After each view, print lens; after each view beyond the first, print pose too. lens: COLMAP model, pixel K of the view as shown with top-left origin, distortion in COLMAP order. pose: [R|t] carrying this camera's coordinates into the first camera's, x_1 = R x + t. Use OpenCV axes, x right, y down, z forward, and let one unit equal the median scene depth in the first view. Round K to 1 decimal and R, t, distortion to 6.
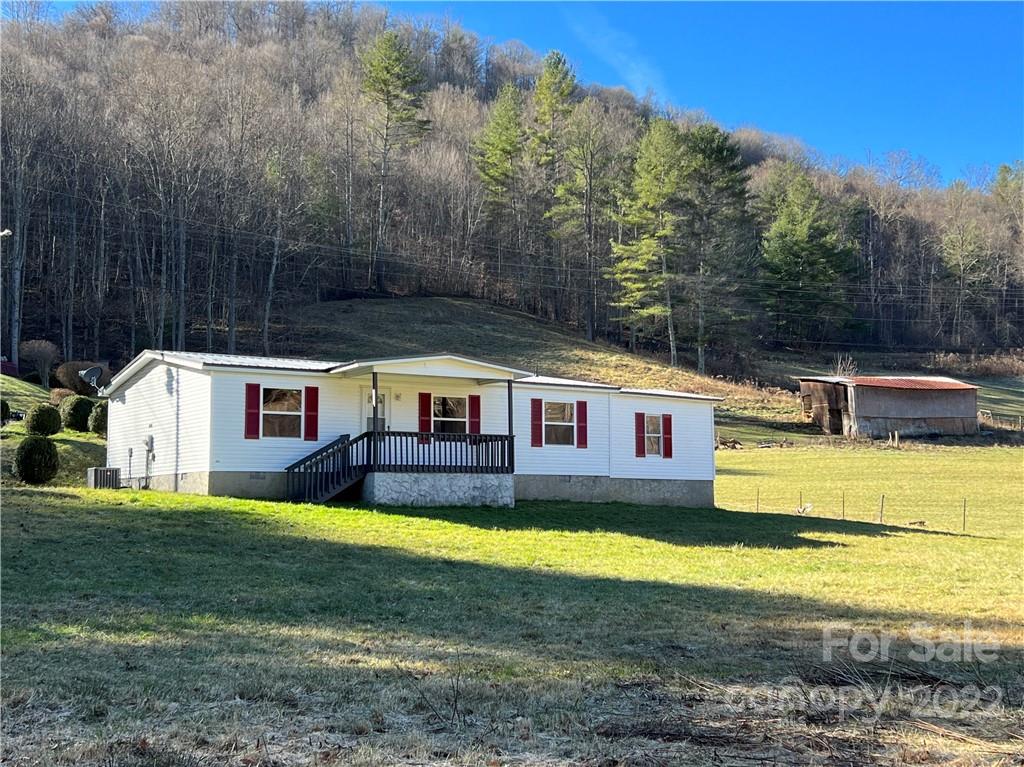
lens RADIAL K [[1353.8, 0, 512.0], [0, 1353.8, 383.5], [0, 0, 1]] dist [0.233095, -0.868936]
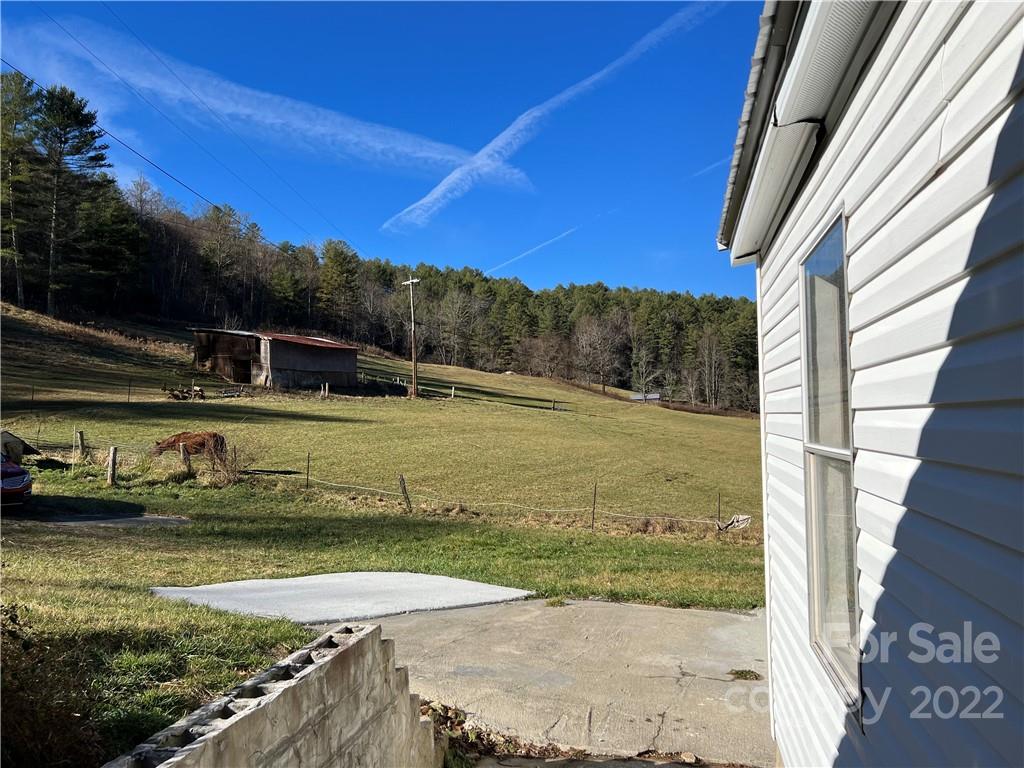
lens RADIAL K [[767.2, 0, 494.6], [0, 767.2, 384.4], [0, 0, 1]] dist [0.067814, -0.000990]
pose [[0.715439, 0.029132, 0.698067, -0.040864], [-0.058313, 0.998134, 0.018110, 0.011735], [-0.696237, -0.053664, 0.715803, 0.318712]]
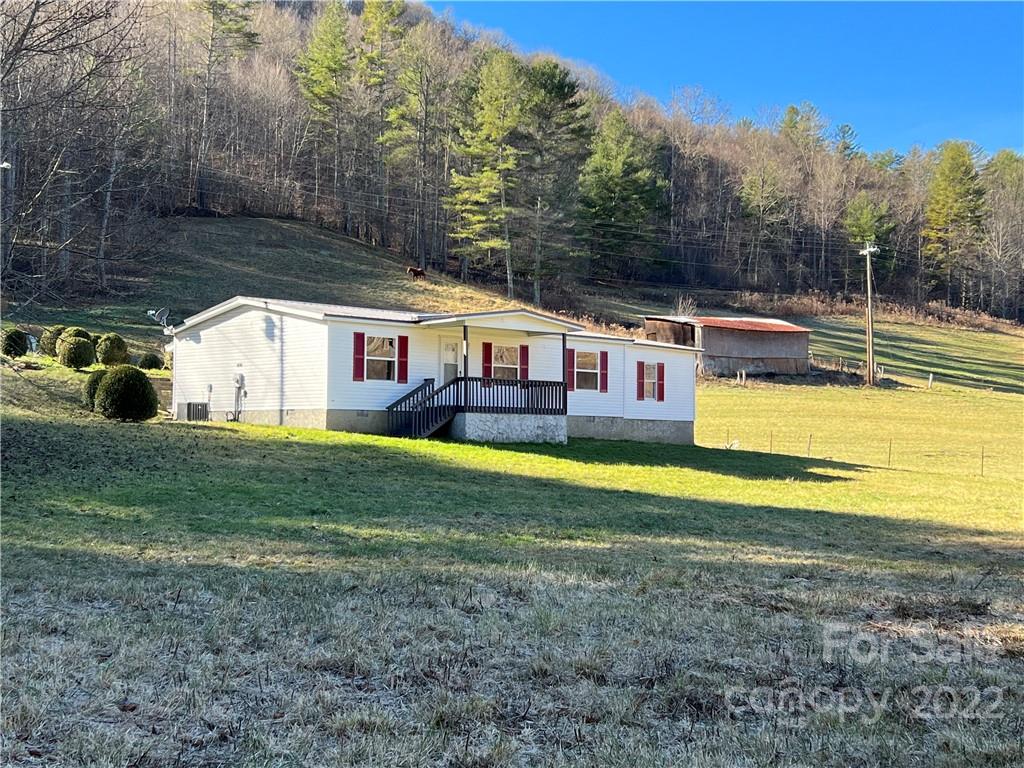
lens RADIAL K [[1415.2, 0, 512.0], [0, 1415.2, 384.0], [0, 0, 1]] dist [0.218537, -0.878147]
pose [[0.984014, 0.020633, 0.176891, -0.066584], [-0.030475, 0.998124, 0.053102, -0.005789], [-0.175463, -0.057644, 0.982797, -0.045201]]
